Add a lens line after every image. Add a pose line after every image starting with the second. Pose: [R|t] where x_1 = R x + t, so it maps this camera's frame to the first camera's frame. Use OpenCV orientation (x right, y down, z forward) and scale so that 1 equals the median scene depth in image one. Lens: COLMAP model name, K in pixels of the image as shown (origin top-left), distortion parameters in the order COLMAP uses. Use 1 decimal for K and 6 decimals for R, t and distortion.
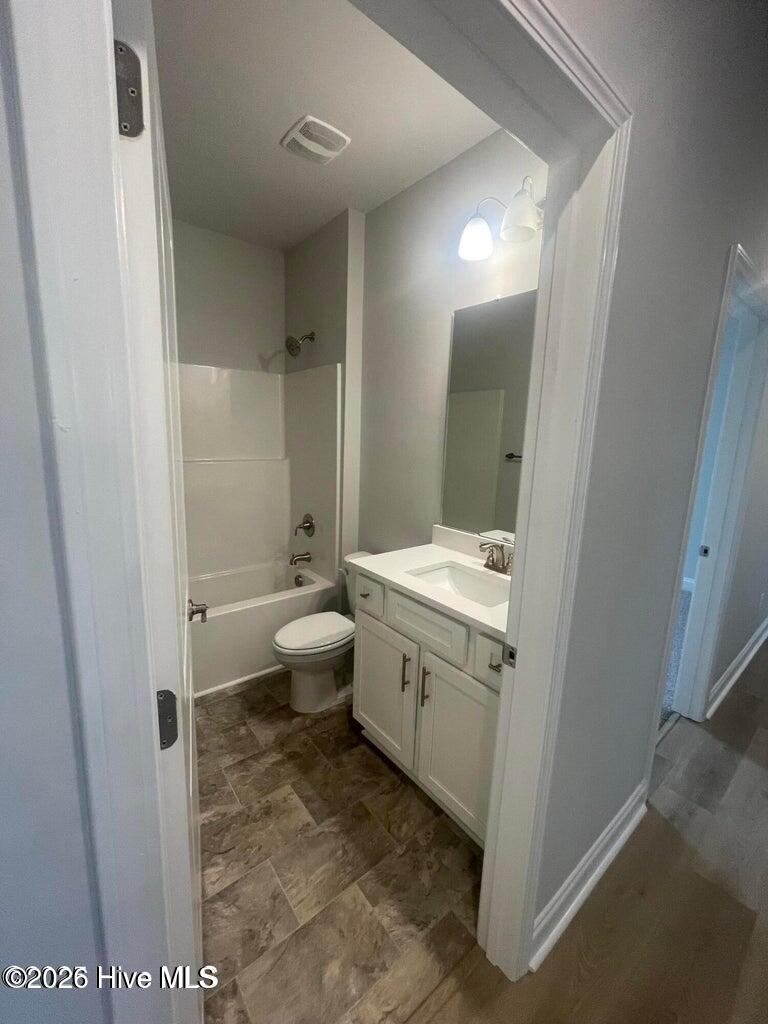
lens RADIAL K [[416.1, 0, 384.4], [0, 416.1, 505.8], [0, 0, 1]] dist [-0.001666, 0.000349]
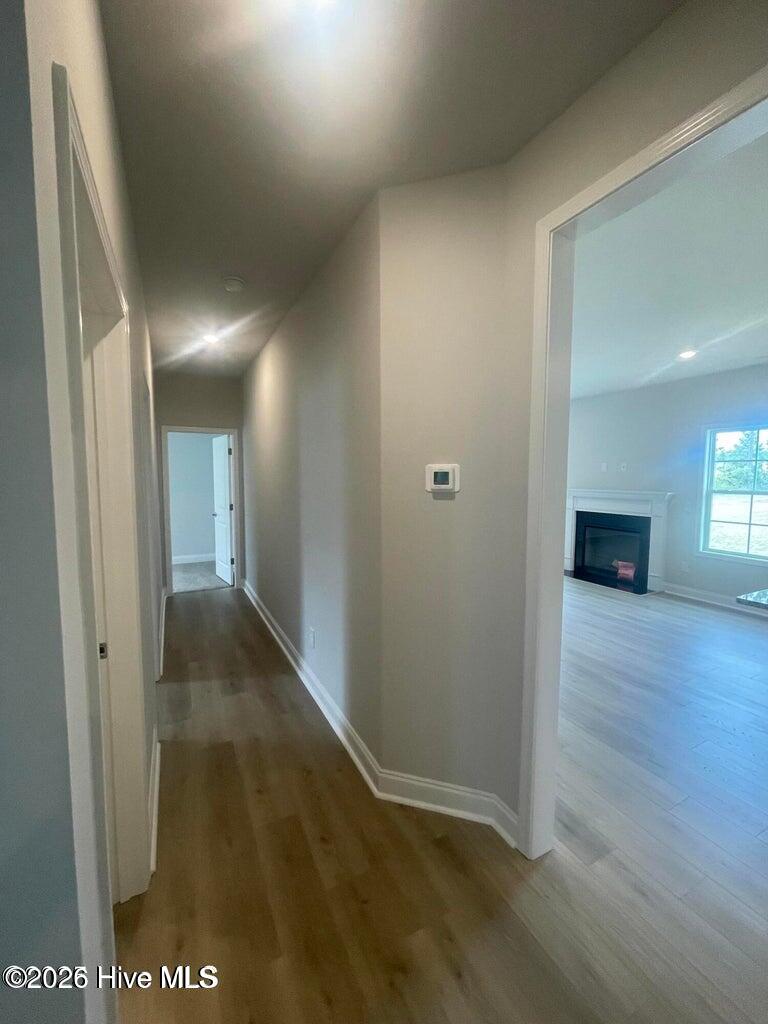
lens RADIAL K [[416.1, 0, 383.2], [0, 416.1, 505.7], [0, 0, 1]] dist [-0.001666, 0.000349]
pose [[0.211314, -0.104217, 0.971846, -0.505937], [0.172673, 0.982641, 0.067829, -0.024211], [-0.962045, 0.153478, 0.225641, -0.165013]]
